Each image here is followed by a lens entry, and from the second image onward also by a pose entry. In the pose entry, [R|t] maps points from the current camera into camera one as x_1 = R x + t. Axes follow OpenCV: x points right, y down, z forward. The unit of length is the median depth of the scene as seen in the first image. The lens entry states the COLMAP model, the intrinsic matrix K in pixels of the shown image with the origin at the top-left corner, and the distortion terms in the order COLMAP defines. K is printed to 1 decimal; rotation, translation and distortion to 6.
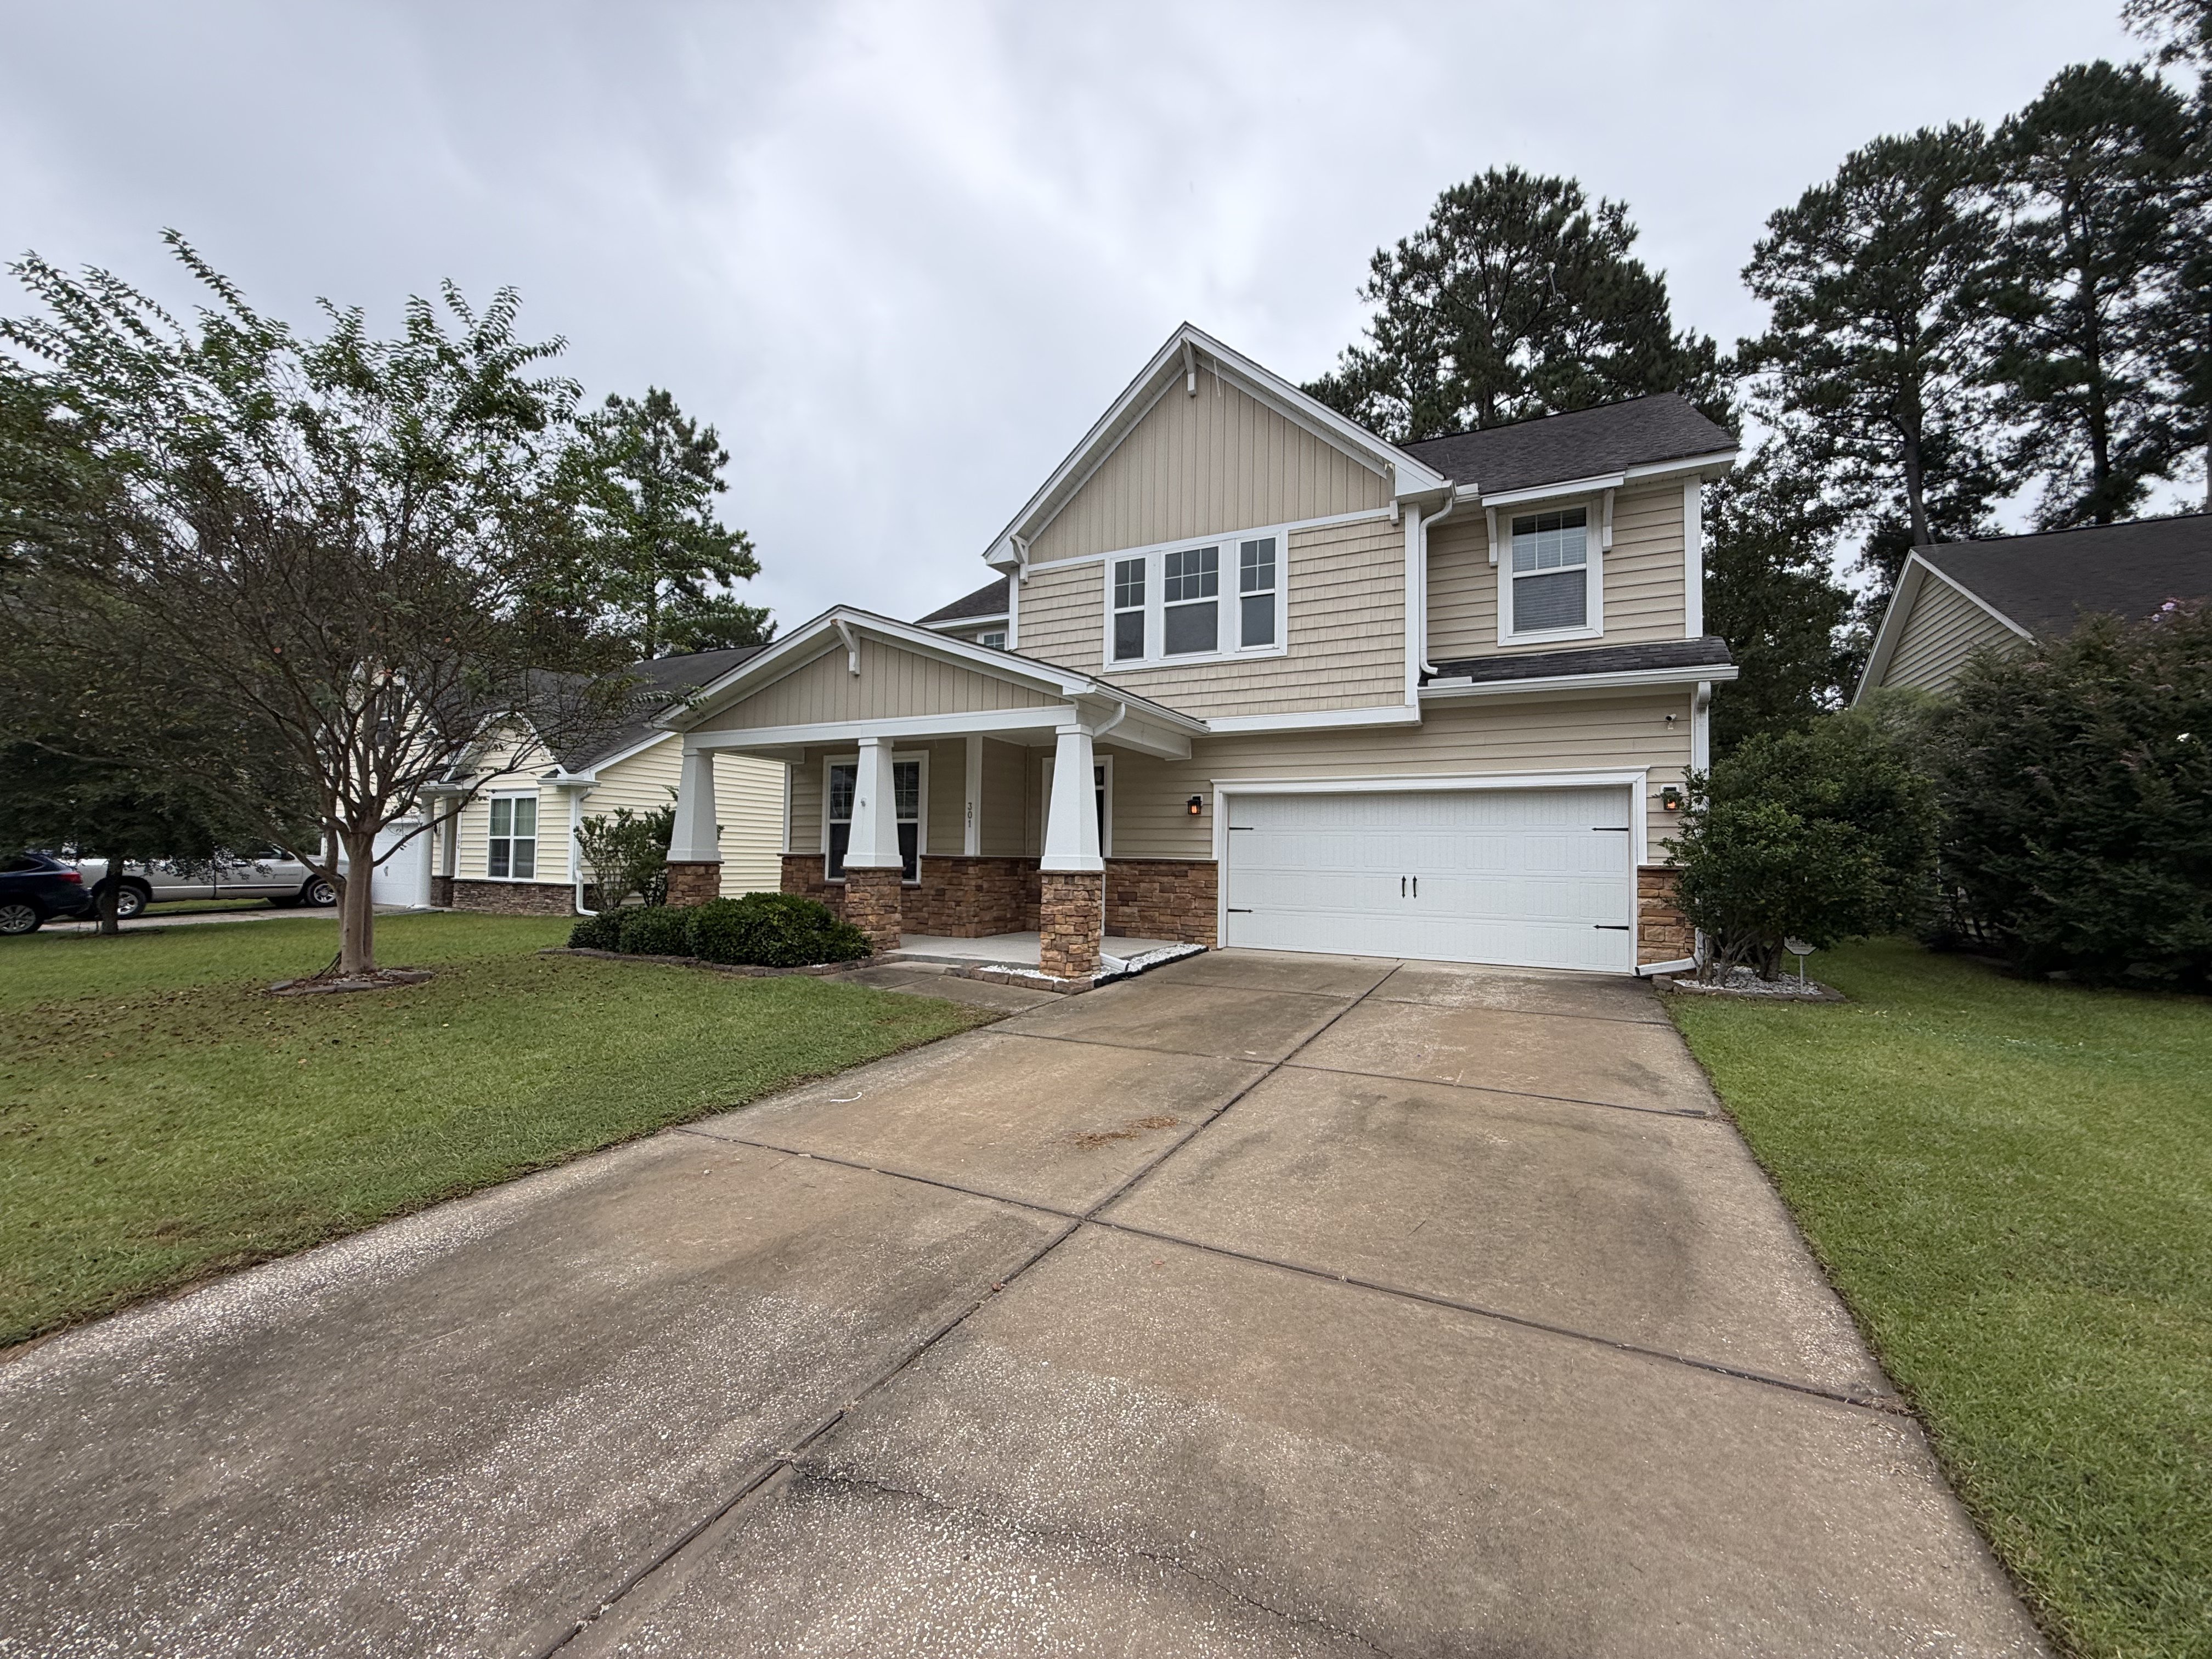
lens RADIAL K [[895.1, 0, 1106.0], [0, 895.1, 829.5], [0, 0, 1]] dist [0.001812, -0.000766]
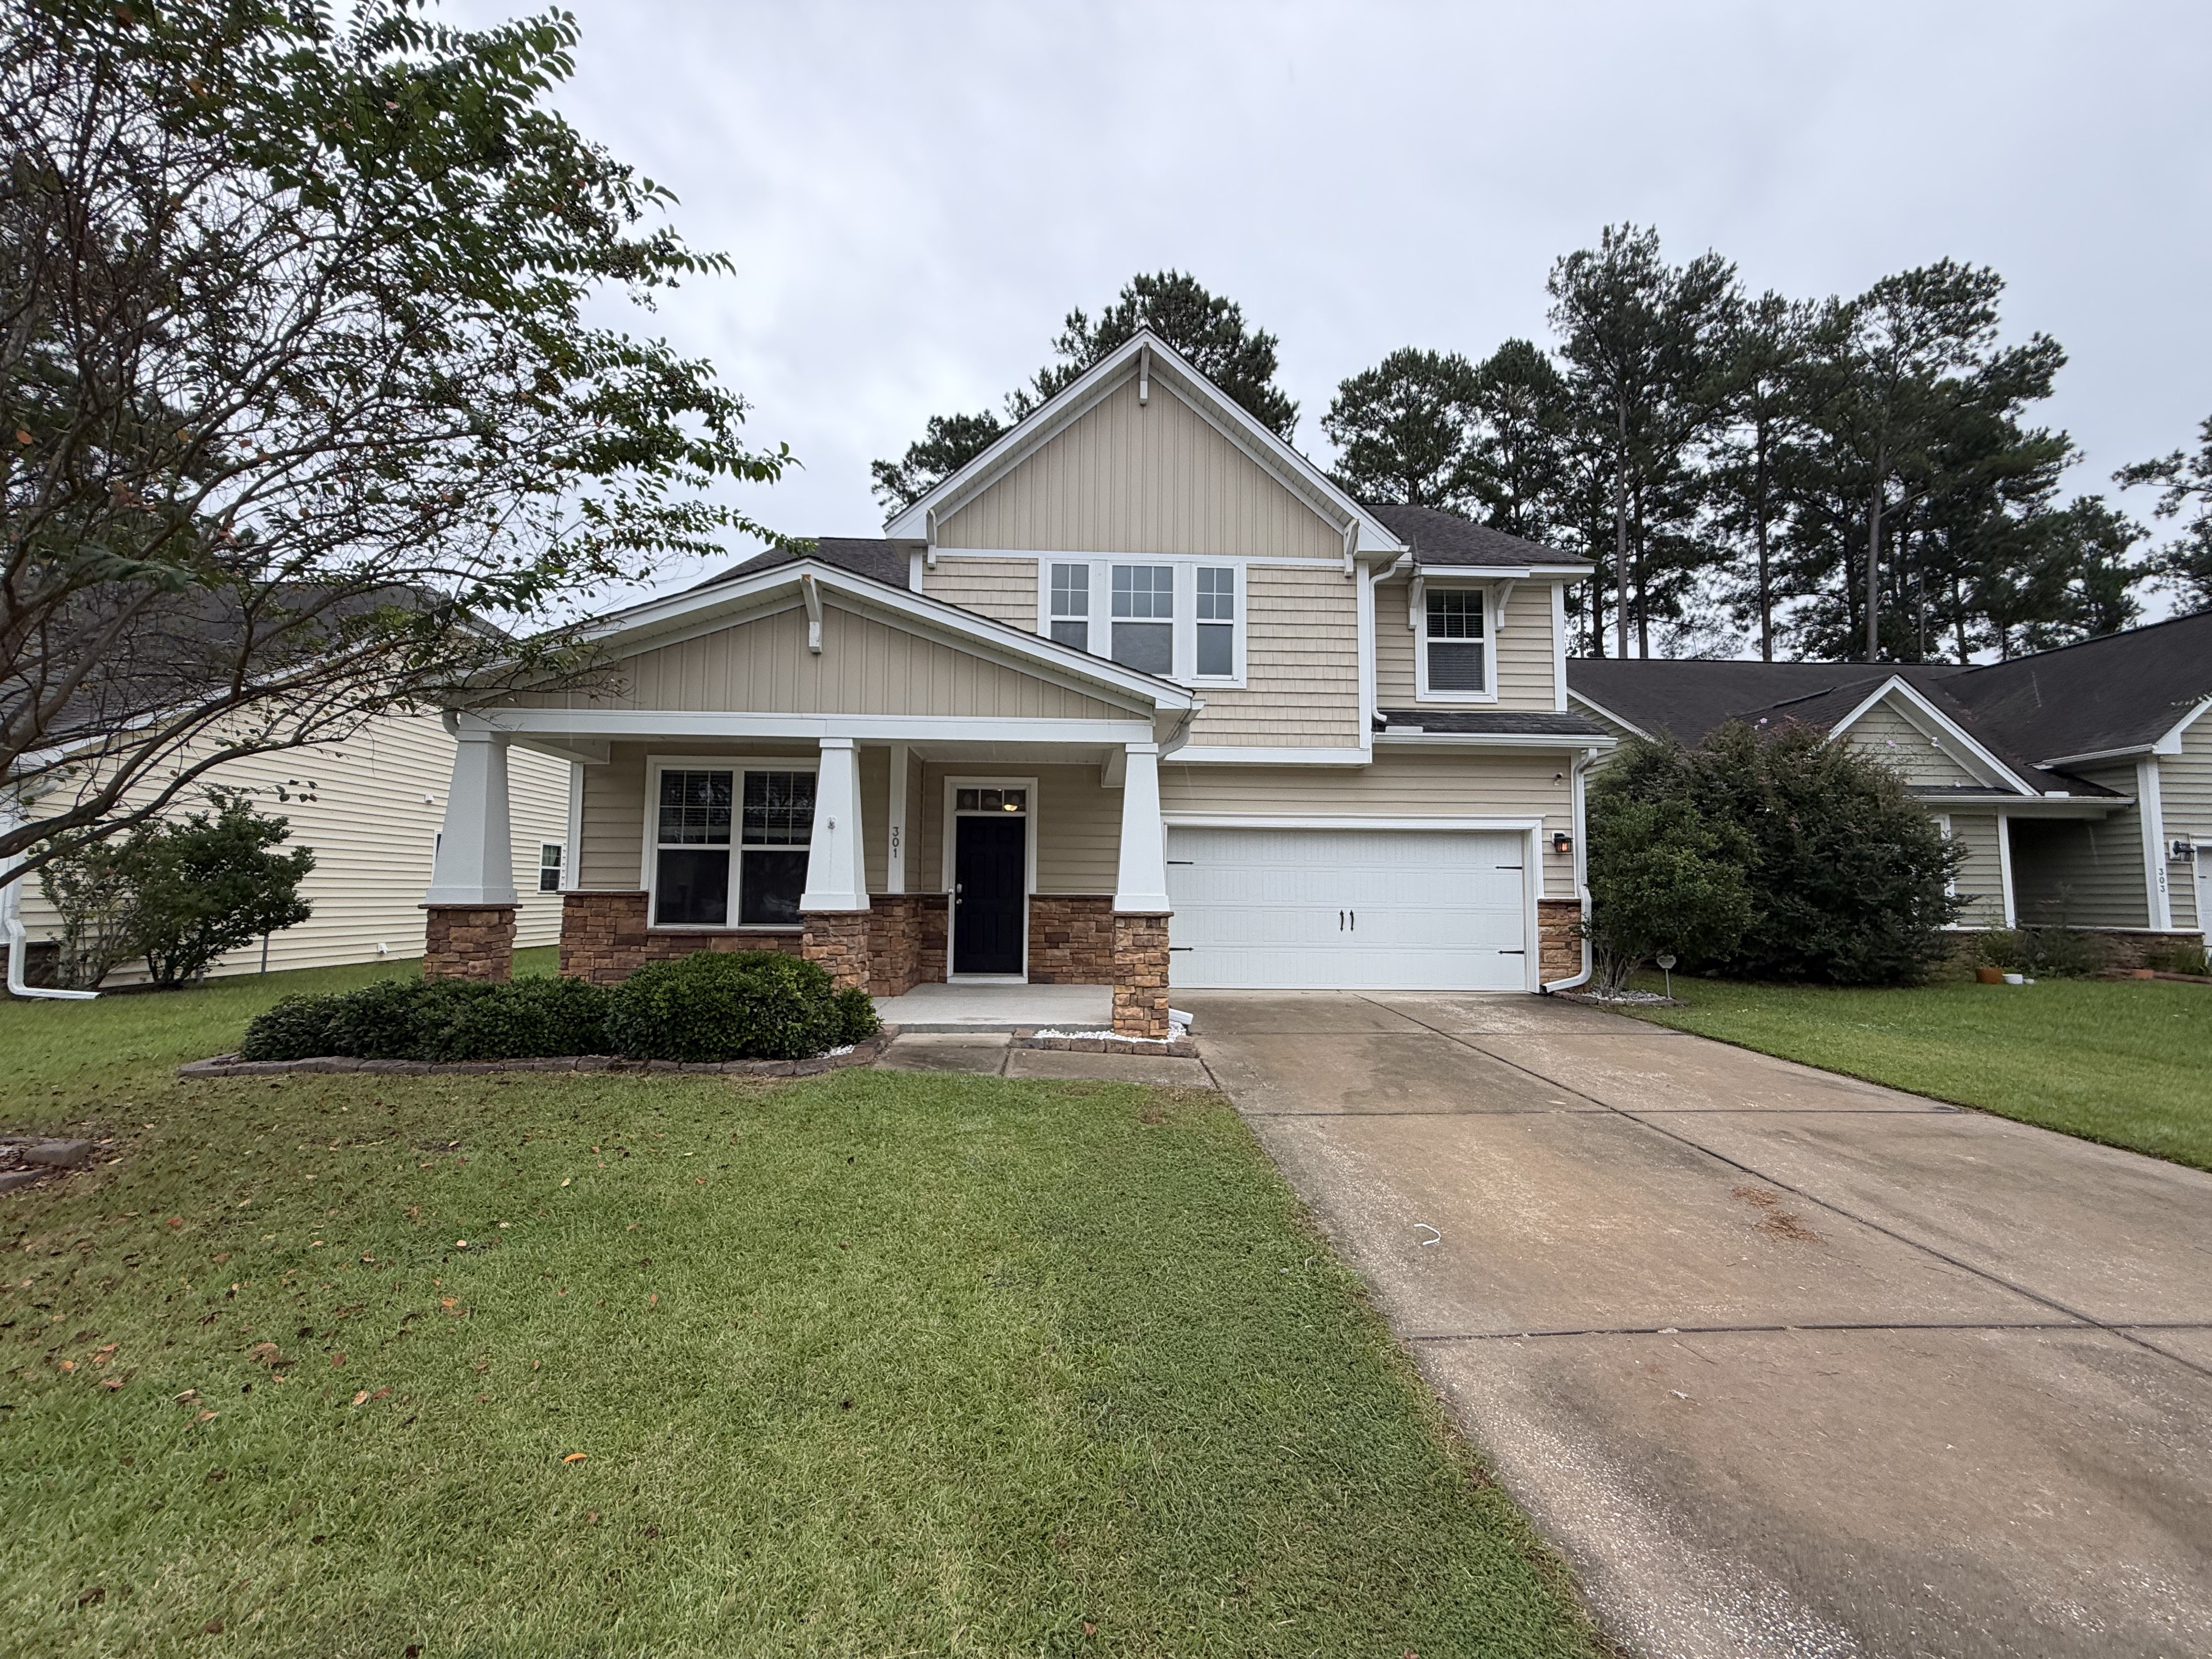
lens RADIAL K [[890.5, 0, 1106.0], [0, 890.5, 829.5], [0, 0, 1]] dist [0.001530, 0.000018]
pose [[0.864962, 0.028900, 0.501004, -0.442078], [-0.013050, 0.999298, -0.035112, -0.002323], [-0.501667, 0.023833, 0.864733, 0.242434]]
